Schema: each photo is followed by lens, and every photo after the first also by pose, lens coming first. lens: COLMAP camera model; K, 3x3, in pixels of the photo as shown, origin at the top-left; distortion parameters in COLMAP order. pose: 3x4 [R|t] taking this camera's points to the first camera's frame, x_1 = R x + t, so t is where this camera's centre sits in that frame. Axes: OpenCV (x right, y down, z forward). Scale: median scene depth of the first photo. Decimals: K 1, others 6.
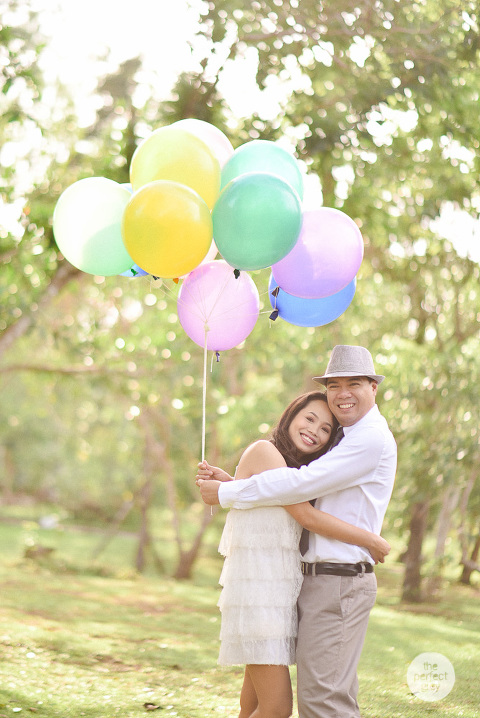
lens RADIAL K [[1677.0, 0, 243.6], [0, 1677.0, 359.8], [0, 0, 1]] dist [0.019578, 0.000000]
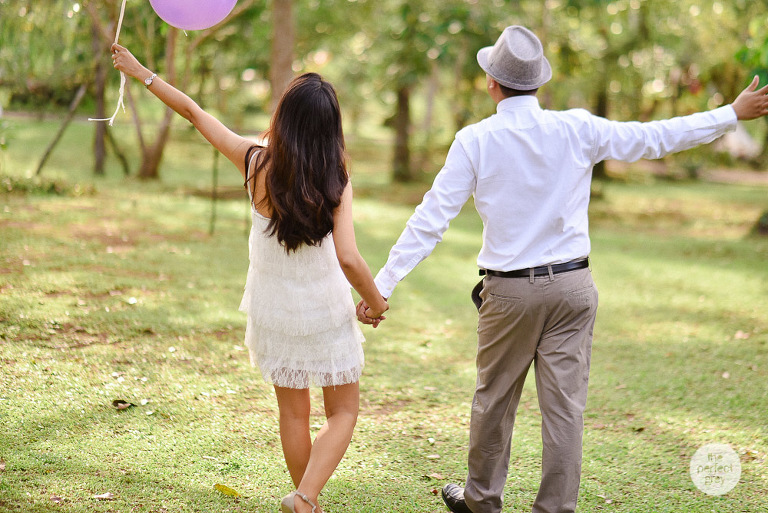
lens RADIAL K [[1793.8, 0, 382.5], [0, 1793.8, 260.8], [0, 0, 1]] dist [0.019578, 0.000000]
pose [[0.993345, -0.074543, 0.087799, 0.000961], [0.055270, 0.977316, 0.204447, -0.030567], [-0.101048, -0.198234, 0.974932, 0.091605]]
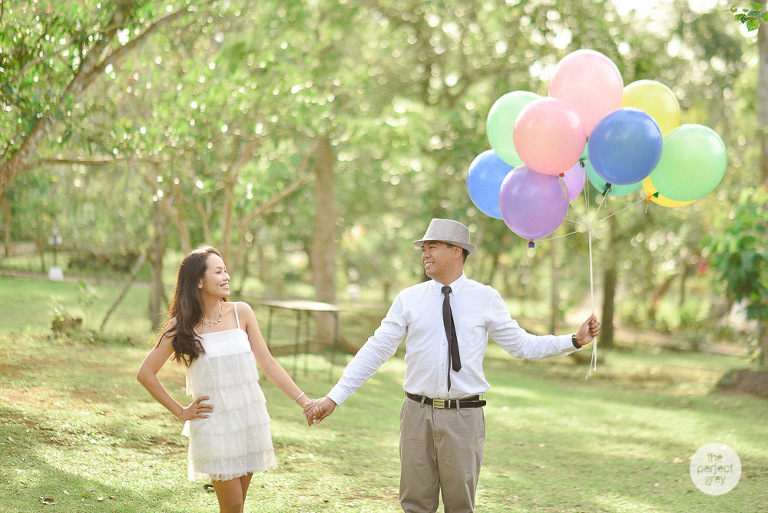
lens RADIAL K [[1793.8, 0, 382.9], [0, 1793.8, 256.7], [0, 0, 1]] dist [0.019578, 0.000000]
pose [[0.996117, -0.043964, 0.076273, -0.017696], [0.035607, 0.993550, 0.107657, -0.062818], [-0.080514, -0.104523, 0.991258, -0.175052]]
